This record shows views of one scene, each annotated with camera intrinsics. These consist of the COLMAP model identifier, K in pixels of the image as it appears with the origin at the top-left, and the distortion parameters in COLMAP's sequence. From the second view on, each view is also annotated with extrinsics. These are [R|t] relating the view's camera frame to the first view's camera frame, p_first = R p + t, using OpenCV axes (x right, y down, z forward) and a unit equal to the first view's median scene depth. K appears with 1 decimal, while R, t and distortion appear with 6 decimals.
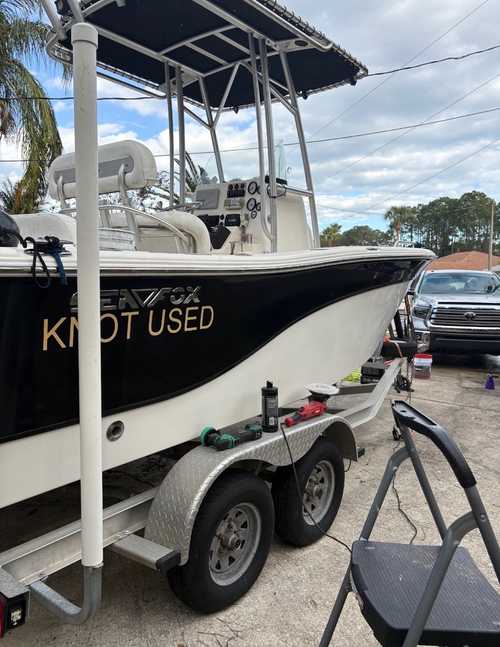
lens RADIAL K [[537.1, 0, 249.5], [0, 537.1, 360.6], [0, 0, 1]] dist [0.014357, -0.009054]
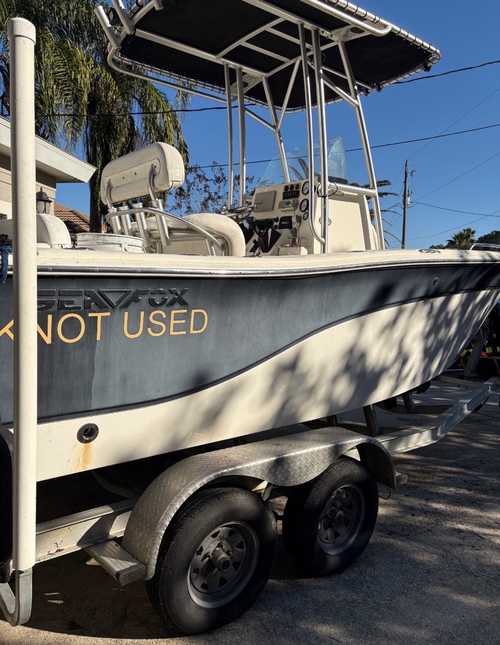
lens RADIAL K [[535.4, 0, 249.5], [0, 535.4, 359.5], [0, 0, 1]] dist [0.014357, -0.009054]
pose [[0.967223, 0.046532, -0.249630, 0.169371], [-0.050611, 0.998669, -0.009943, -0.005714], [0.248835, 0.022251, 0.968290, 0.072548]]
